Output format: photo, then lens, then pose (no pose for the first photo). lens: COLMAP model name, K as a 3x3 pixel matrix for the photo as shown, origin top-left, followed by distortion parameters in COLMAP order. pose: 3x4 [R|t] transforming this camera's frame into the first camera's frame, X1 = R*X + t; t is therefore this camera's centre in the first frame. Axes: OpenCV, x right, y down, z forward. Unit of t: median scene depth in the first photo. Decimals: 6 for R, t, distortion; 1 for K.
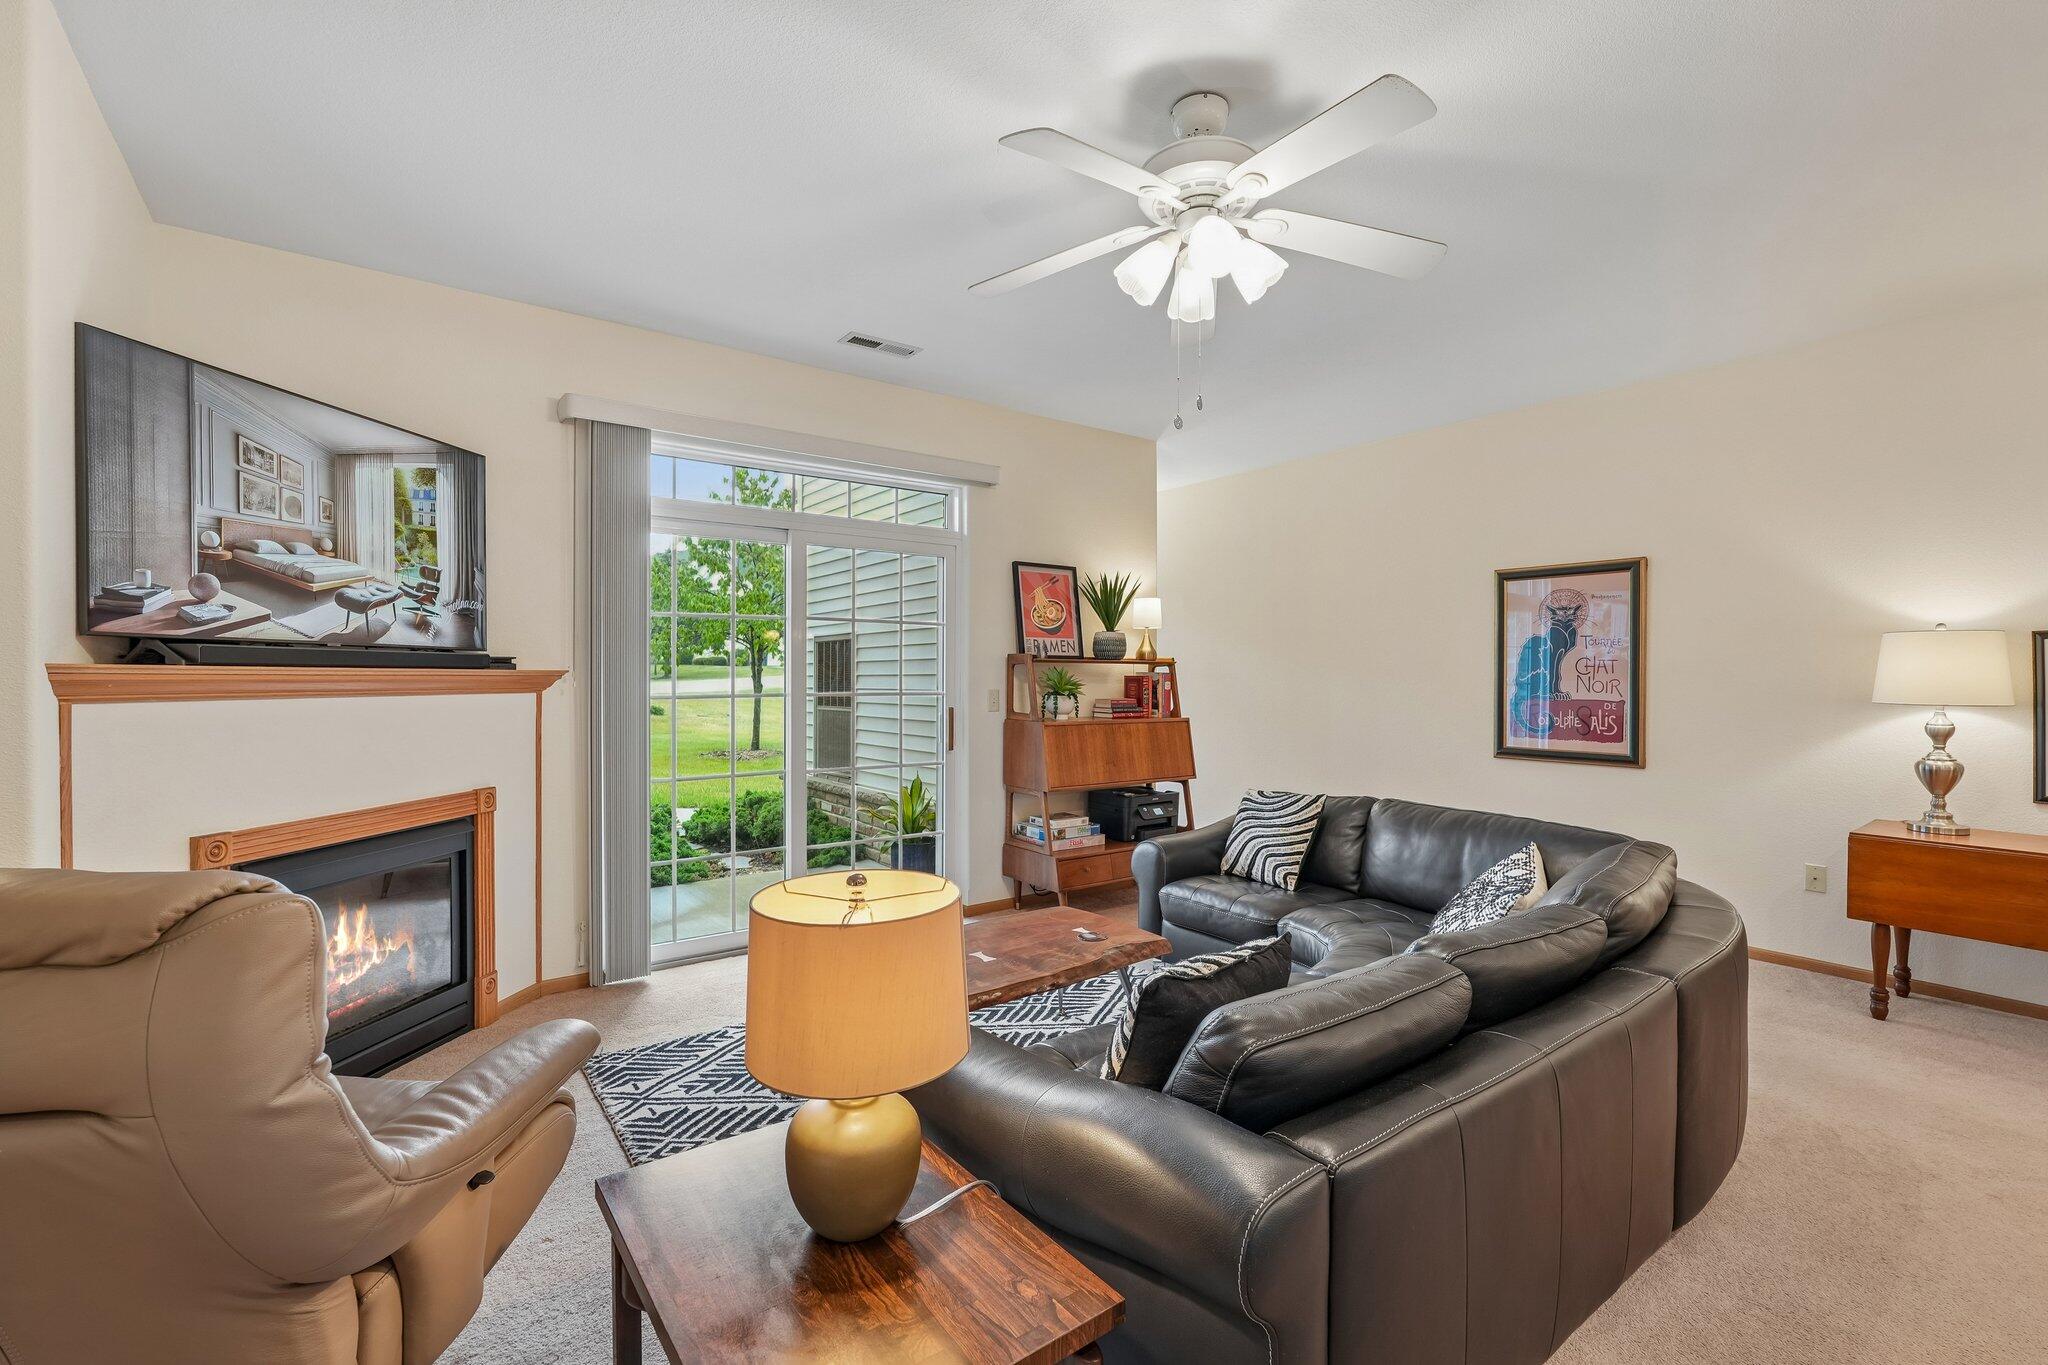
lens RADIAL K [[890.8, 0, 1024.0], [0, 890.8, 682.5], [0, 0, 1]] dist [-0.000817, -0.000069]
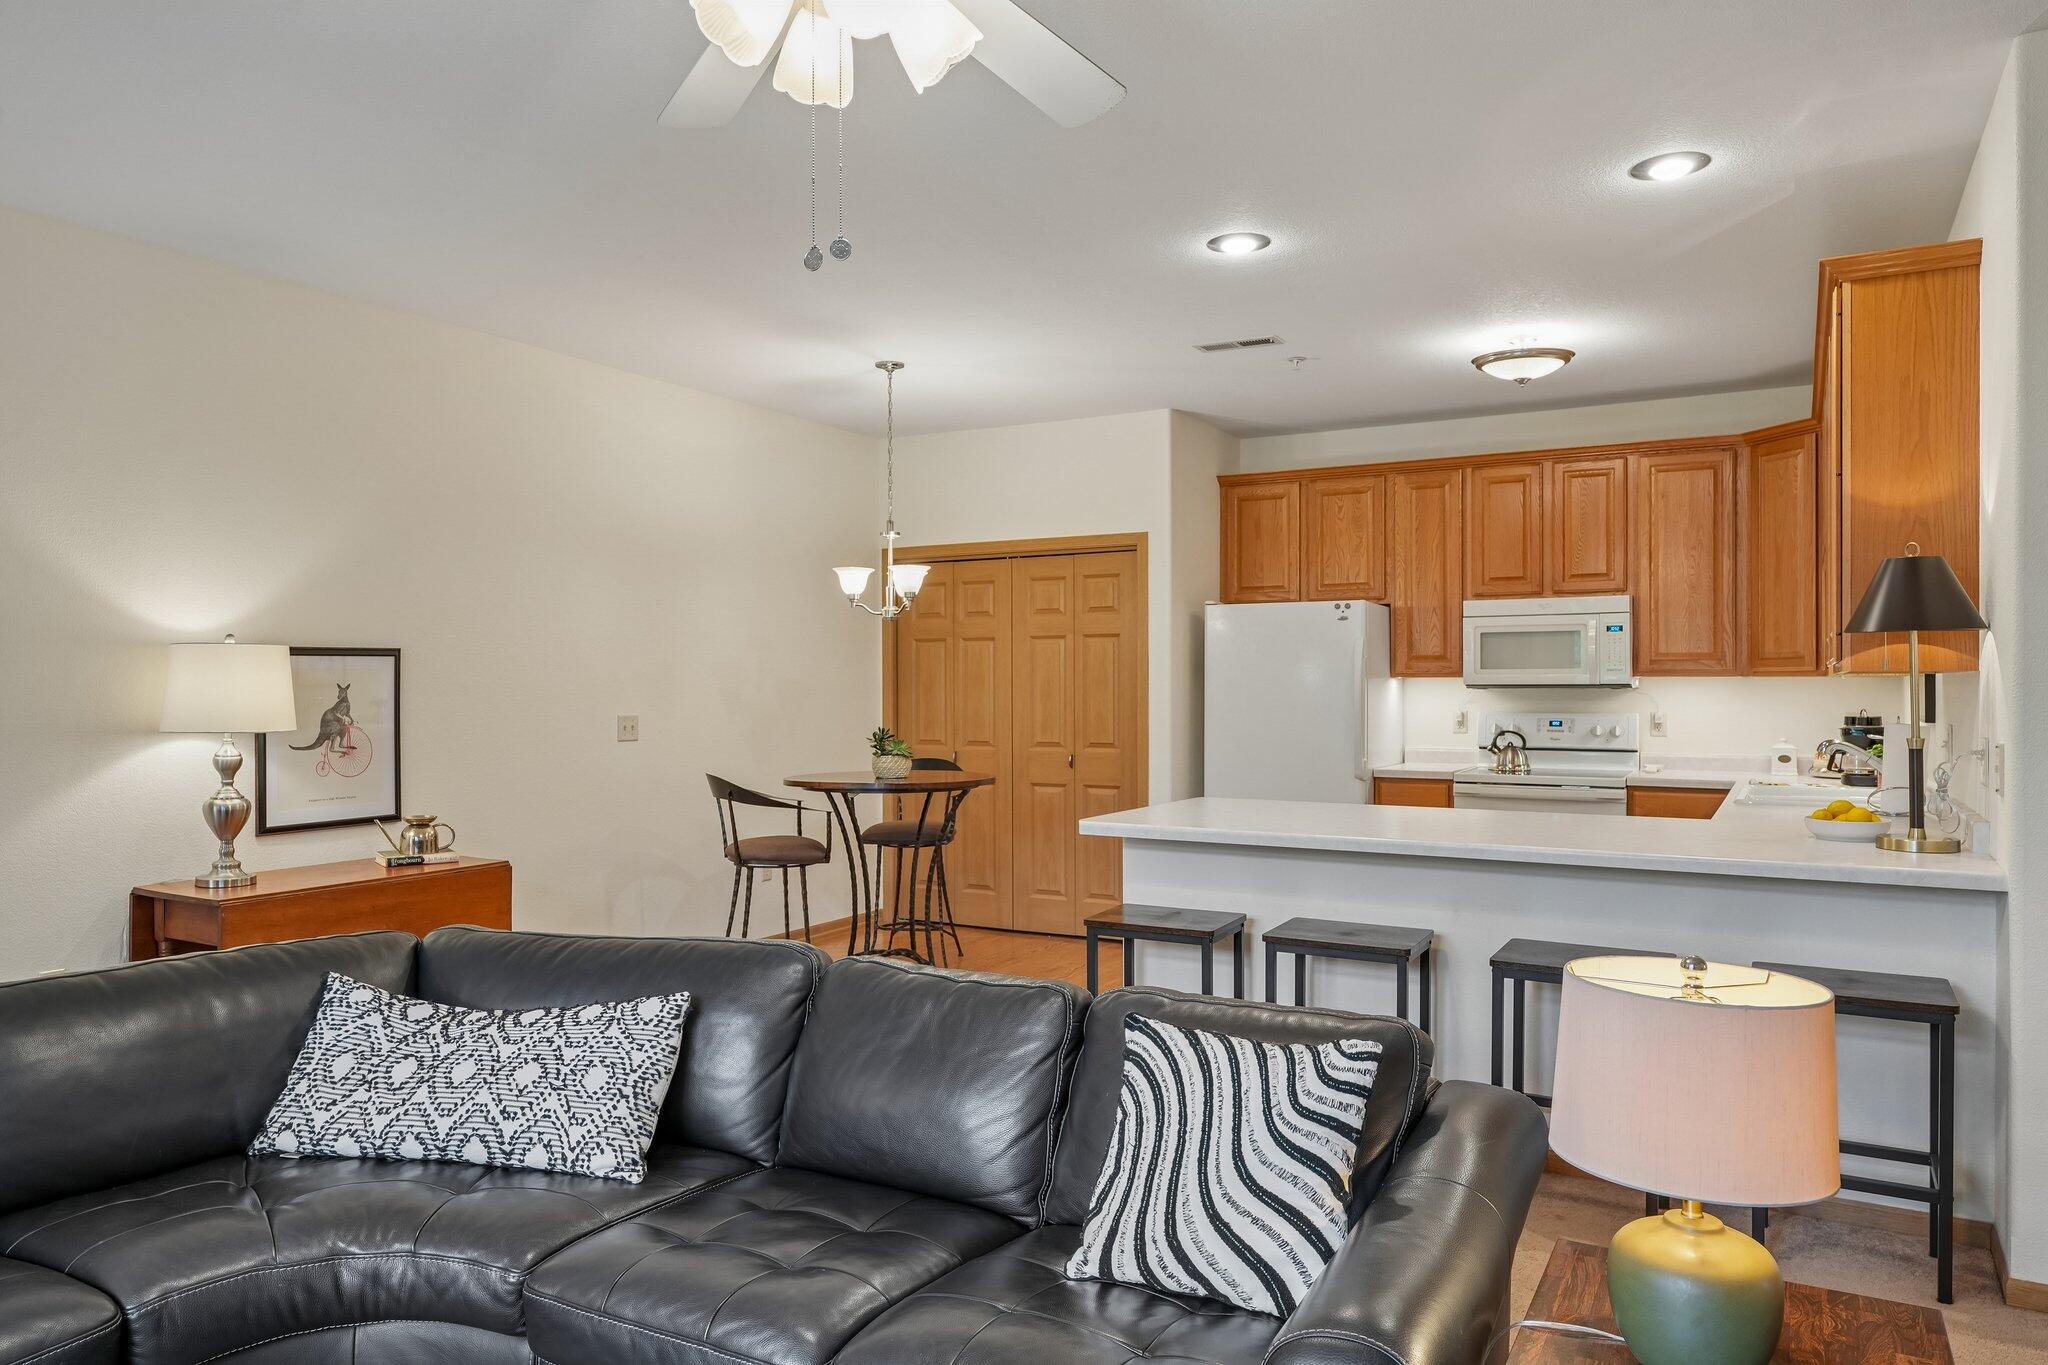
lens RADIAL K [[1365.9, 0, 1024.0], [0, 1365.9, 682.5], [0, 0, 1]] dist [-0.001793, 0.001876]
pose [[-0.413352, -0.001697, 0.910570, -0.418662], [0.007599, 0.999957, 0.005313, -0.021341], [-0.910540, 0.009116, -0.413321, 0.801033]]
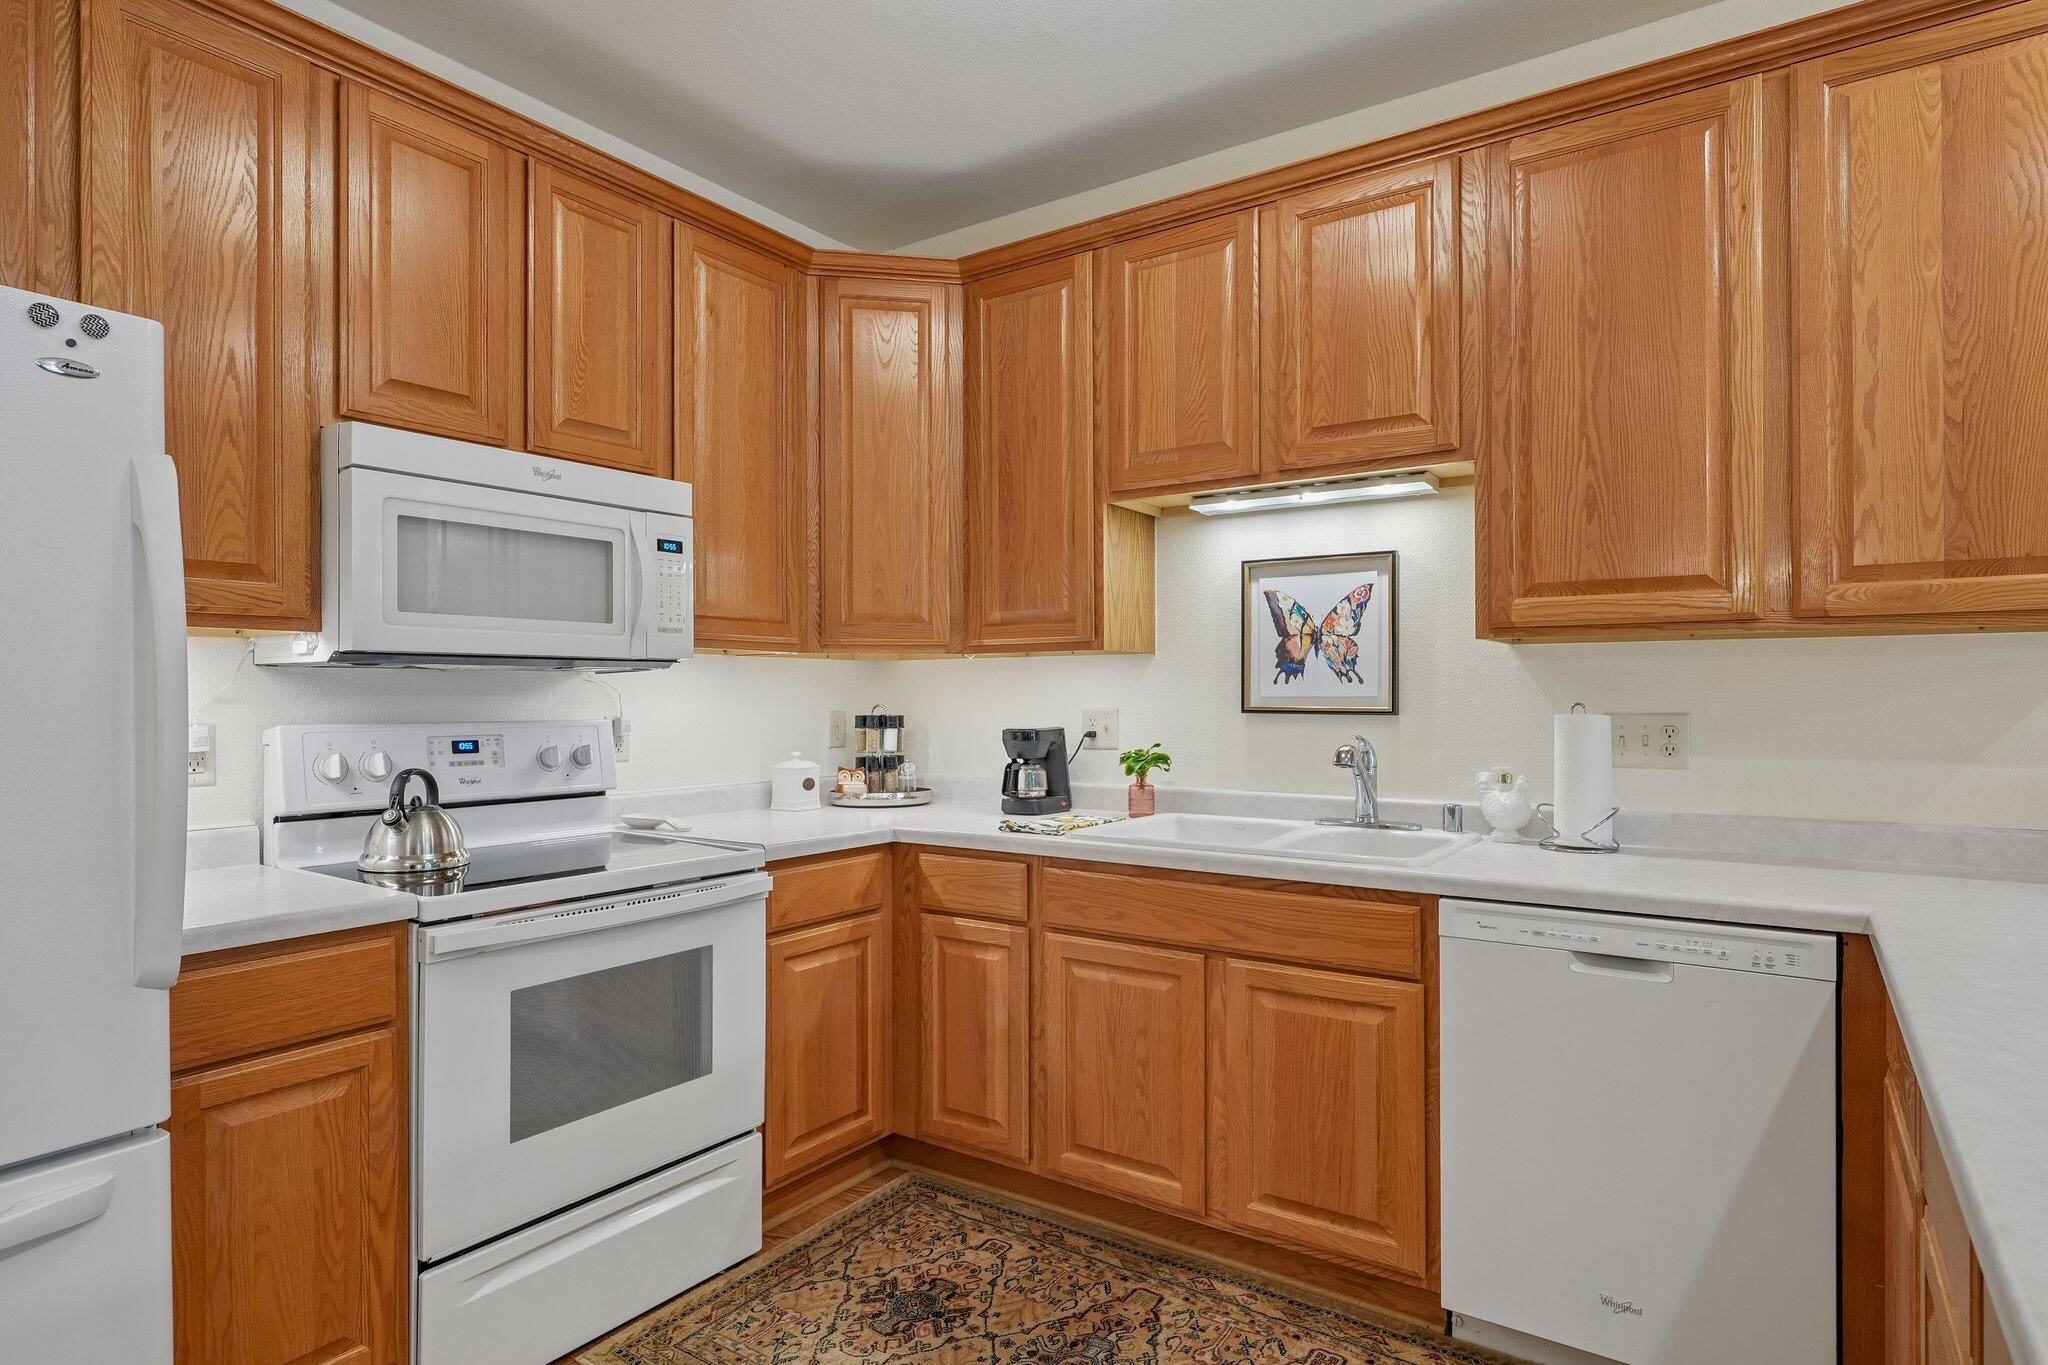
lens RADIAL K [[1115.5, 0, 1023.2], [0, 1115.5, 694.0], [0, 0, 1]] dist [-0.004233, 0.000263]
pose [[-0.943445, -0.002953, -0.331517, 0.923893], [-0.005554, 0.999961, 0.006900, 0.012432], [0.331483, 0.008351, -0.943424, 0.102605]]
